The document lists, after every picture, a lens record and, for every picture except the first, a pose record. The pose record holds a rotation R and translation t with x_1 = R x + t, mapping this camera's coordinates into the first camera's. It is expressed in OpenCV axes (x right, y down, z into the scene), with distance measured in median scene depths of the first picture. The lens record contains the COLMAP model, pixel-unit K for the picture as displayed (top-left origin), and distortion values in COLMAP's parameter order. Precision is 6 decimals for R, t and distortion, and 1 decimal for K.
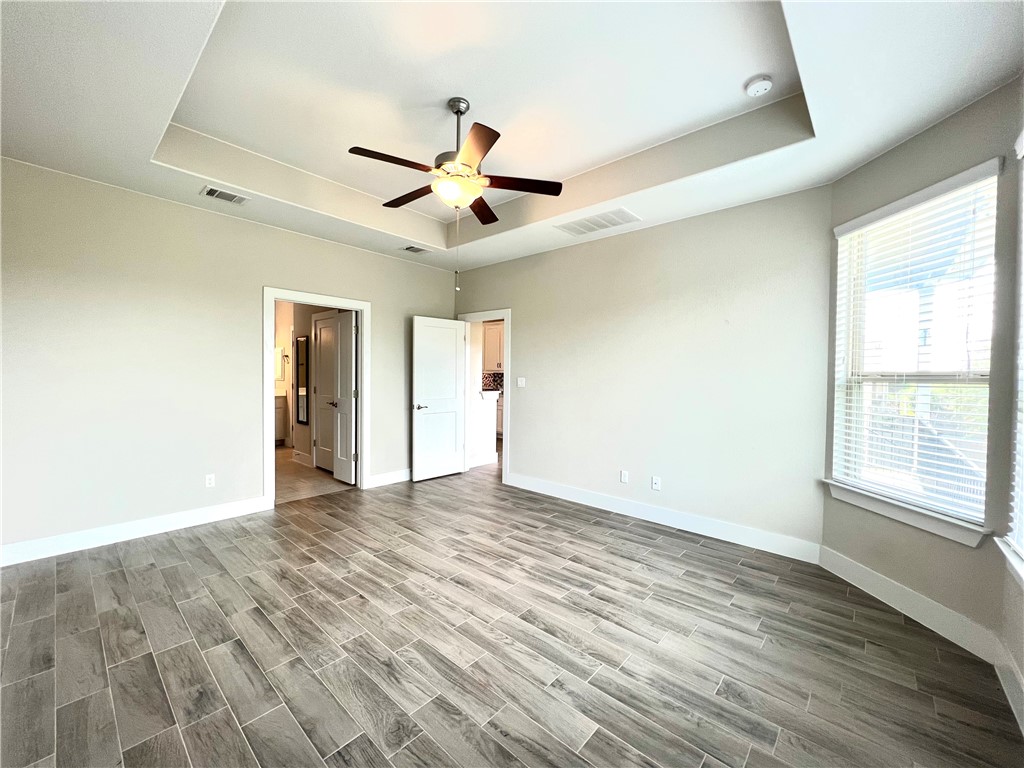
lens RADIAL K [[409.1, 0, 514.8], [0, 409.1, 384.0], [0, 0, 1]] dist [-0.001251, 0.000430]
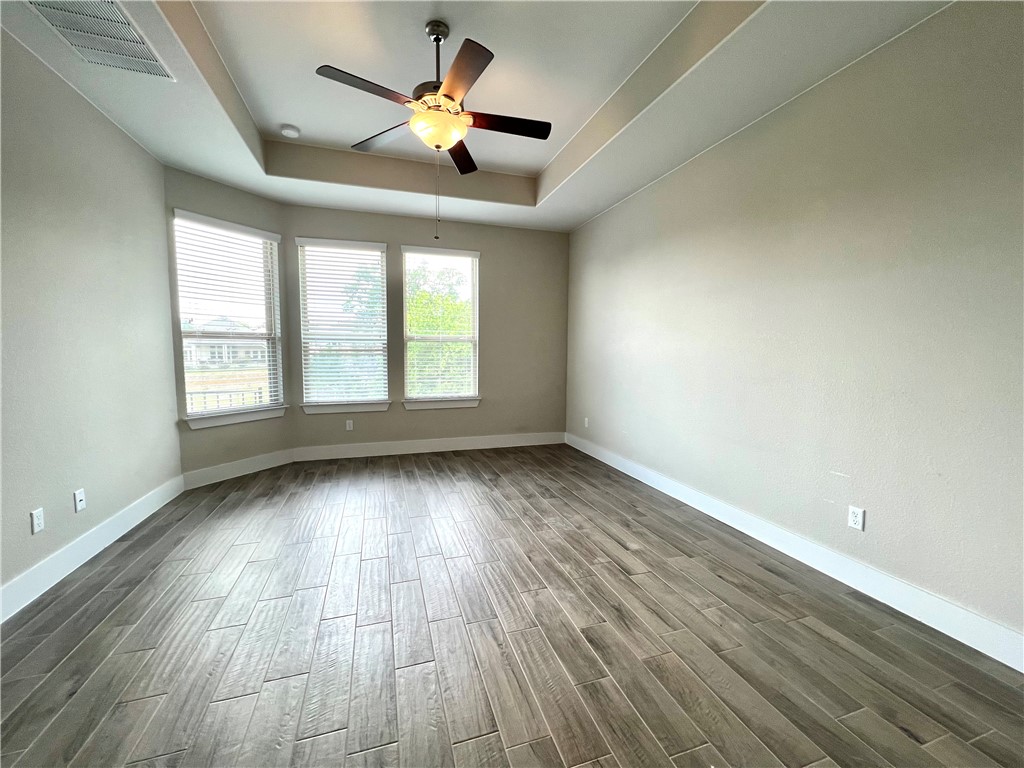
lens RADIAL K [[409.7, 0, 510.1], [0, 409.7, 380.6], [0, 0, 1]] dist [-0.000871, 0.000015]
pose [[-0.860209, -0.057601, 0.506678, -0.835160], [-0.005097, 0.994522, 0.104407, -0.010554], [-0.509916, 0.087229, -0.855790, 1.889734]]
